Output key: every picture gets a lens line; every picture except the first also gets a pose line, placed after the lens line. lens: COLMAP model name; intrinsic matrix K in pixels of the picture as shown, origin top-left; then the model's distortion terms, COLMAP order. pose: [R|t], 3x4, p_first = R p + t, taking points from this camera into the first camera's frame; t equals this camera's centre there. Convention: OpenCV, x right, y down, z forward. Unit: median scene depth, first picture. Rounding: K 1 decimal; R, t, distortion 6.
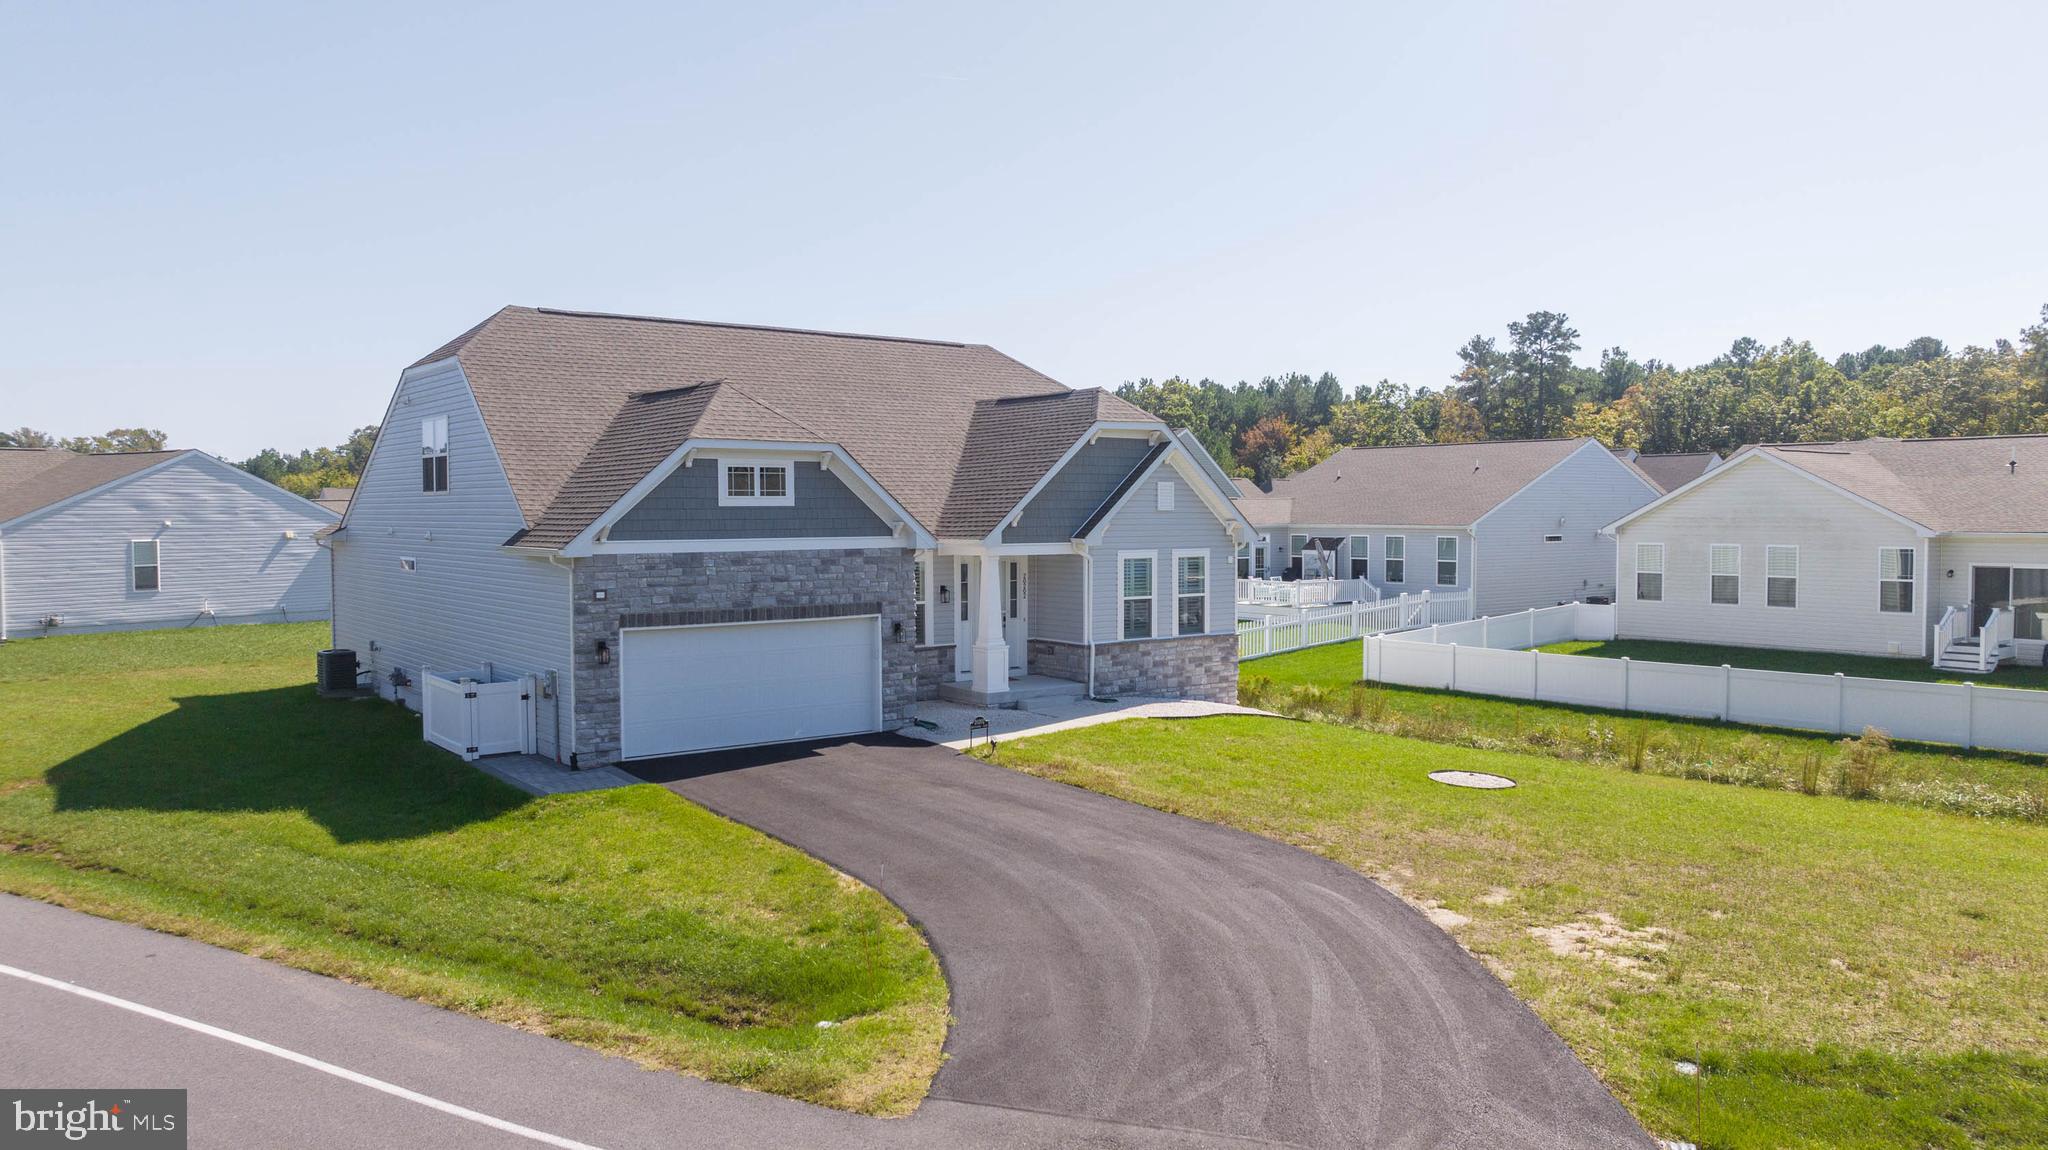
lens RADIAL K [[1439.9, 0, 1037.3], [0, 1439.9, 575.2], [0, 0, 1]] dist [-0.026375, 0.019848]
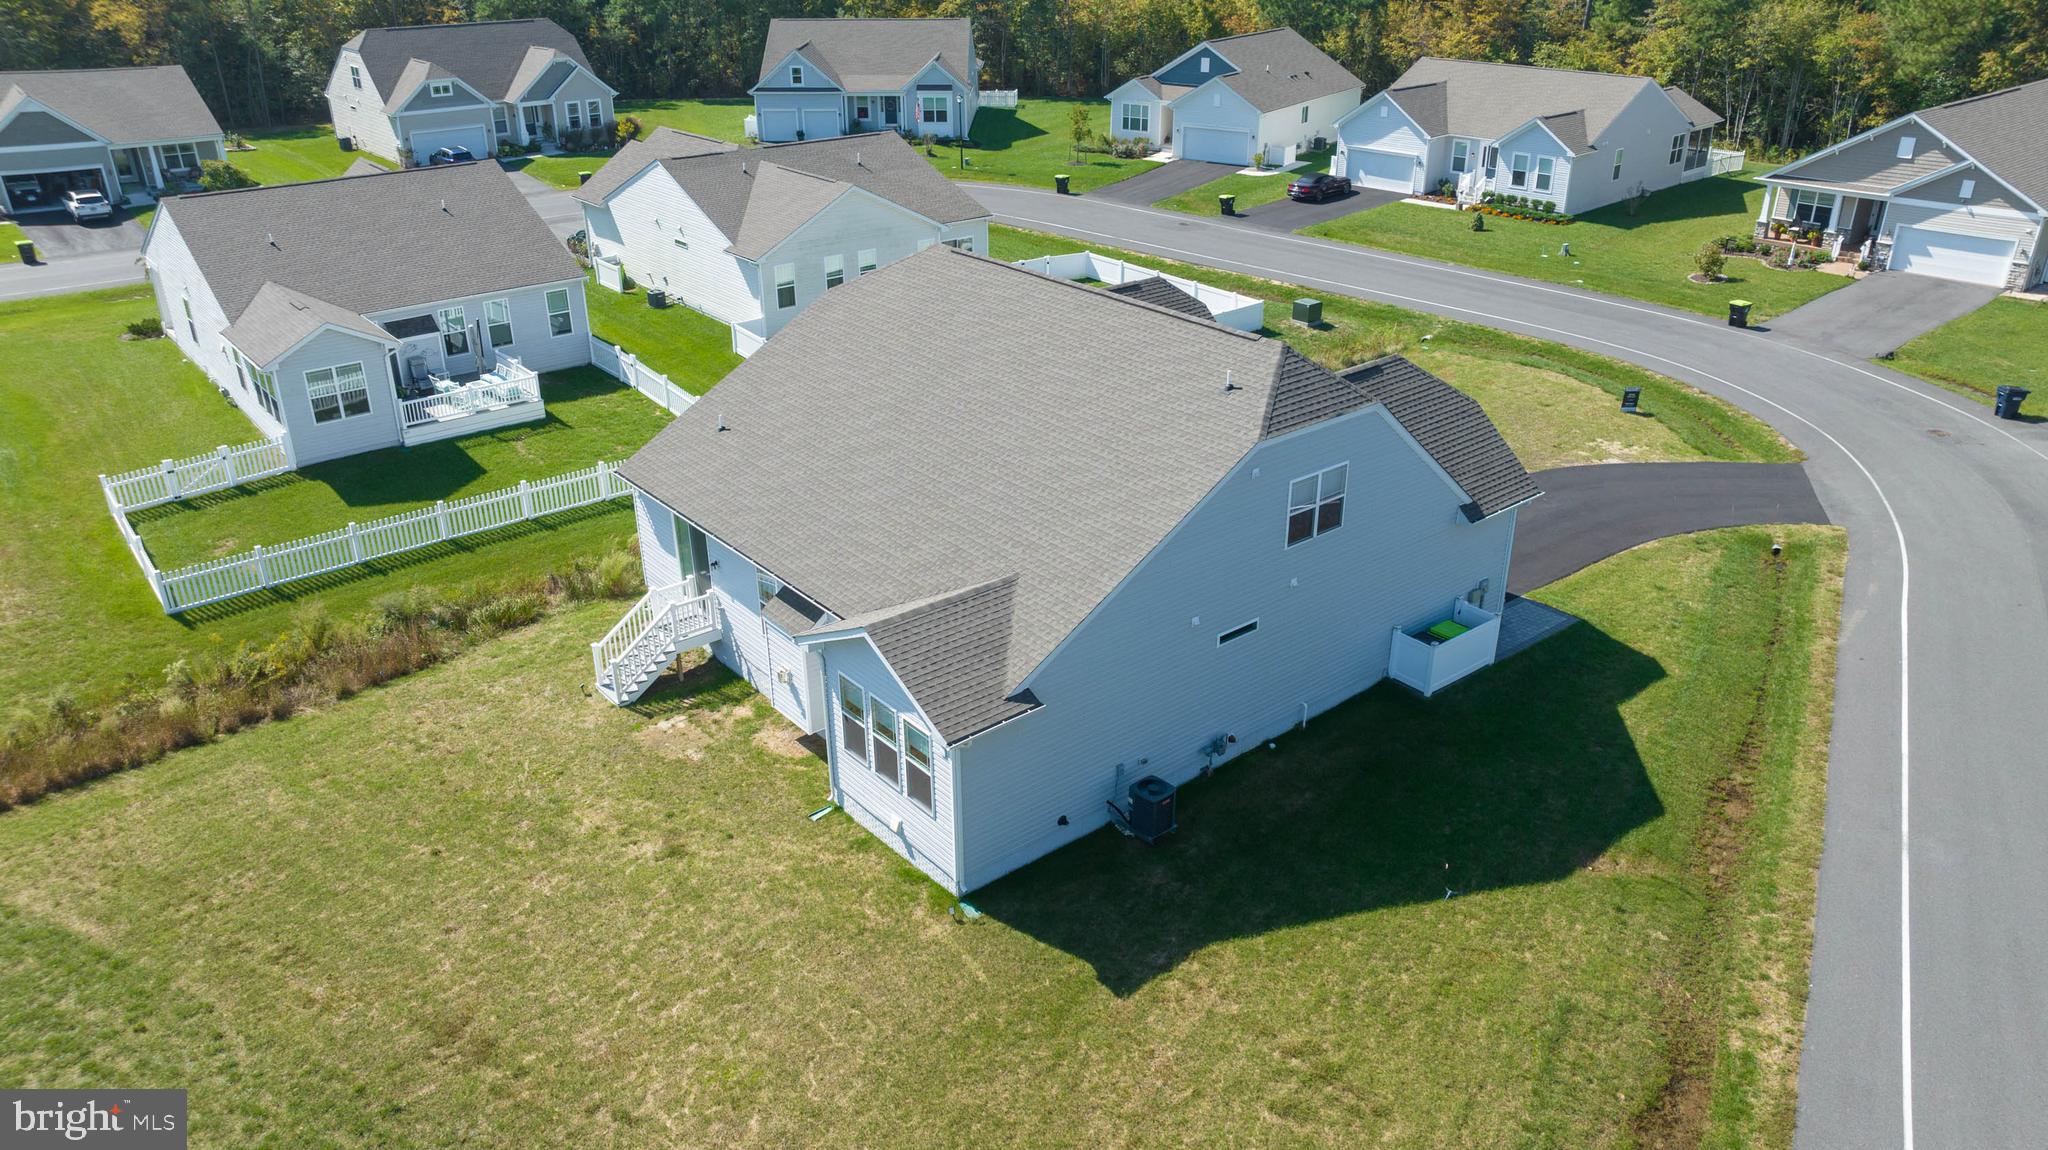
lens RADIAL K [[1439.9, 0, 1036.0], [0, 1439.9, 583.9], [0, 0, 1]] dist [-0.026375, 0.019848]
pose [[-0.024939, -0.434484, 0.900334, -1.391149], [0.047649, 0.899074, 0.435196, -0.498996], [-0.998553, 0.053753, -0.001720, 1.227544]]
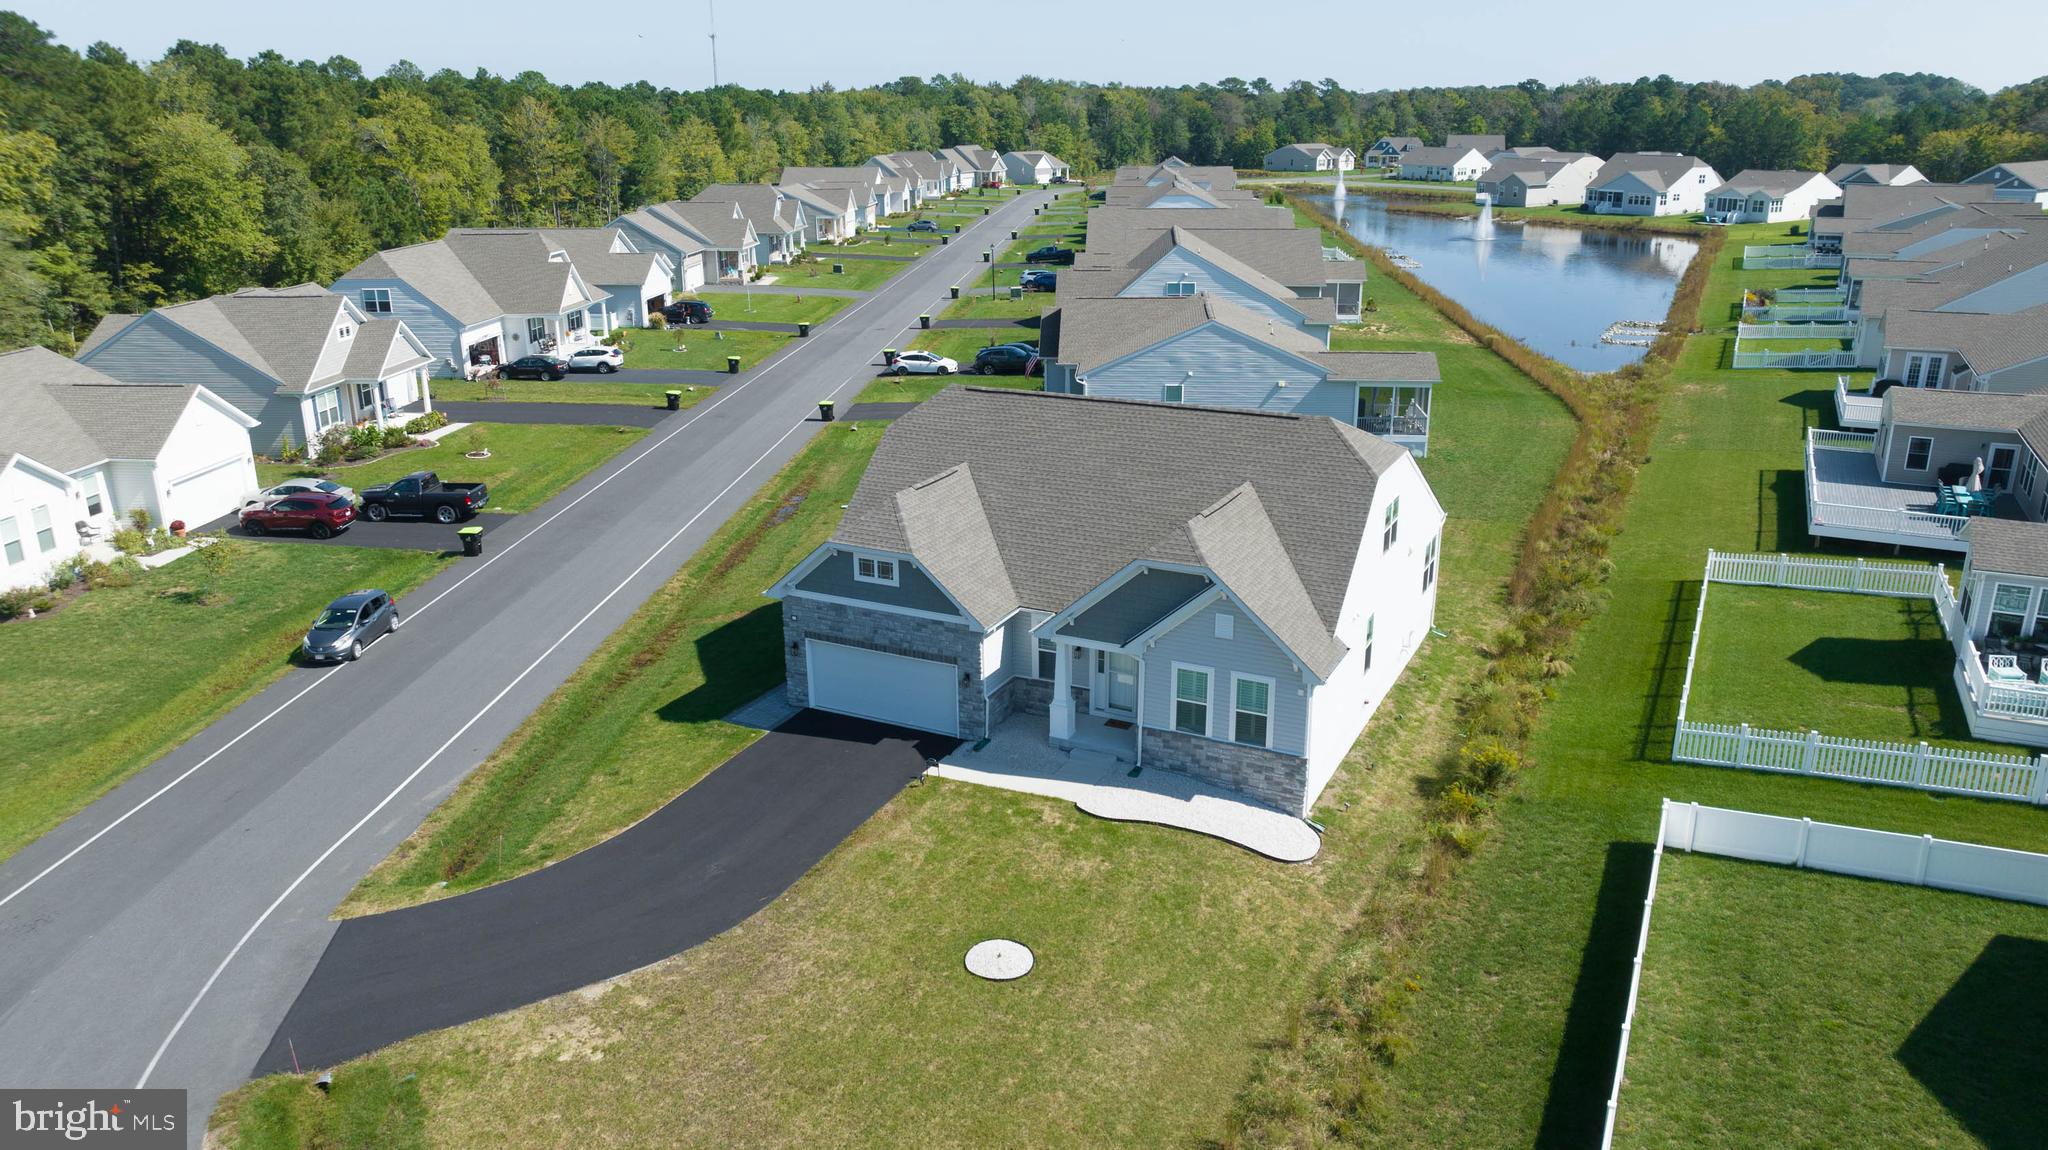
lens RADIAL K [[1439.9, 0, 1037.4], [0, 1439.9, 572.8], [0, 0, 1]] dist [-0.026375, 0.019848]
pose [[0.436187, 0.277662, -0.855947, 1.084152], [-0.037401, 0.955976, 0.291051, -0.462186], [0.899079, -0.094939, 0.427369, 0.421368]]
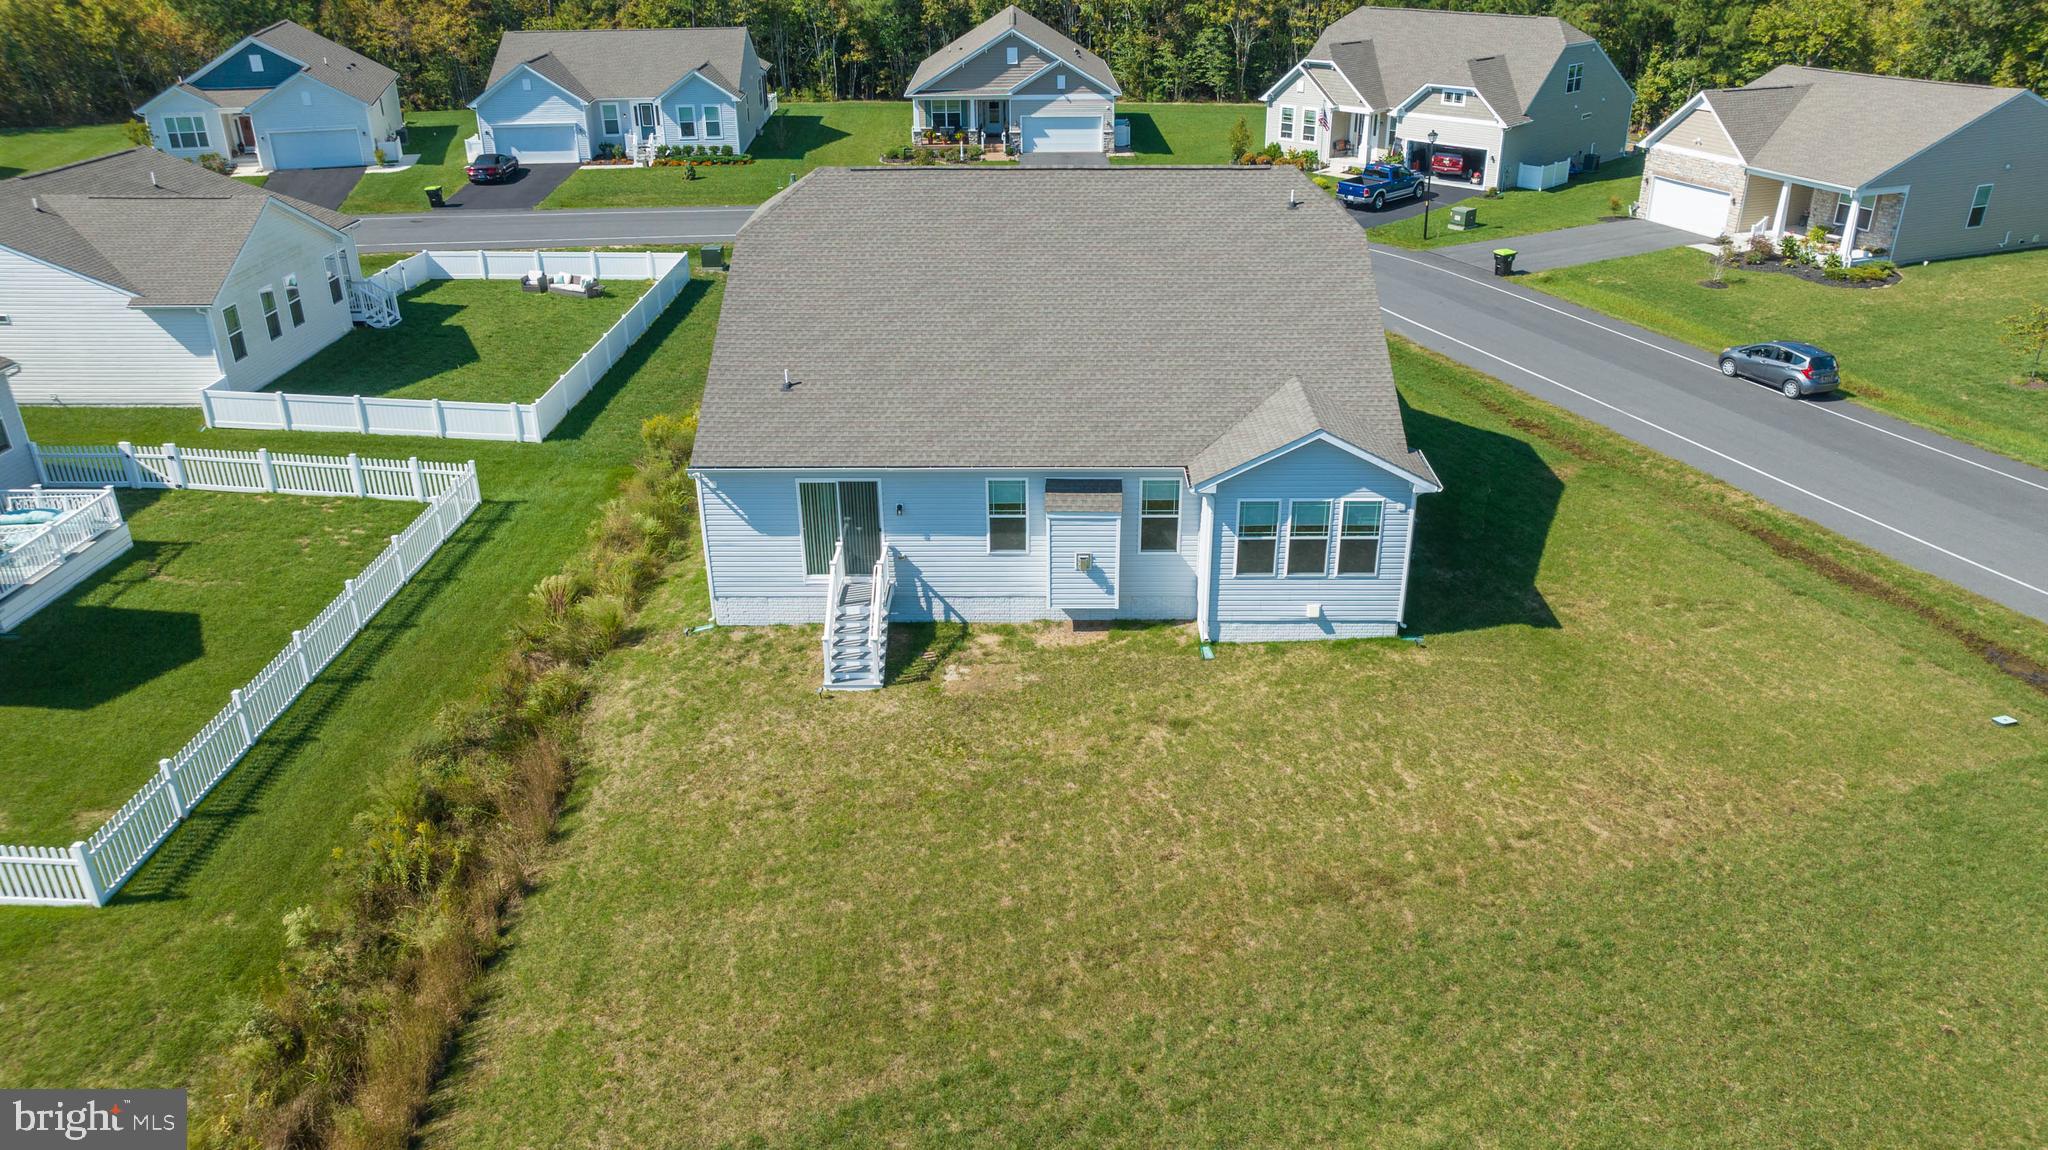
lens RADIAL K [[1439.9, 0, 1037.5], [0, 1439.9, 573.9], [0, 0, 1]] dist [-0.026375, 0.019848]
pose [[-0.780860, -0.262669, 0.566801, -1.030871], [0.034717, 0.887659, 0.459190, -0.469860], [-0.623741, 0.378241, -0.684018, 2.205418]]
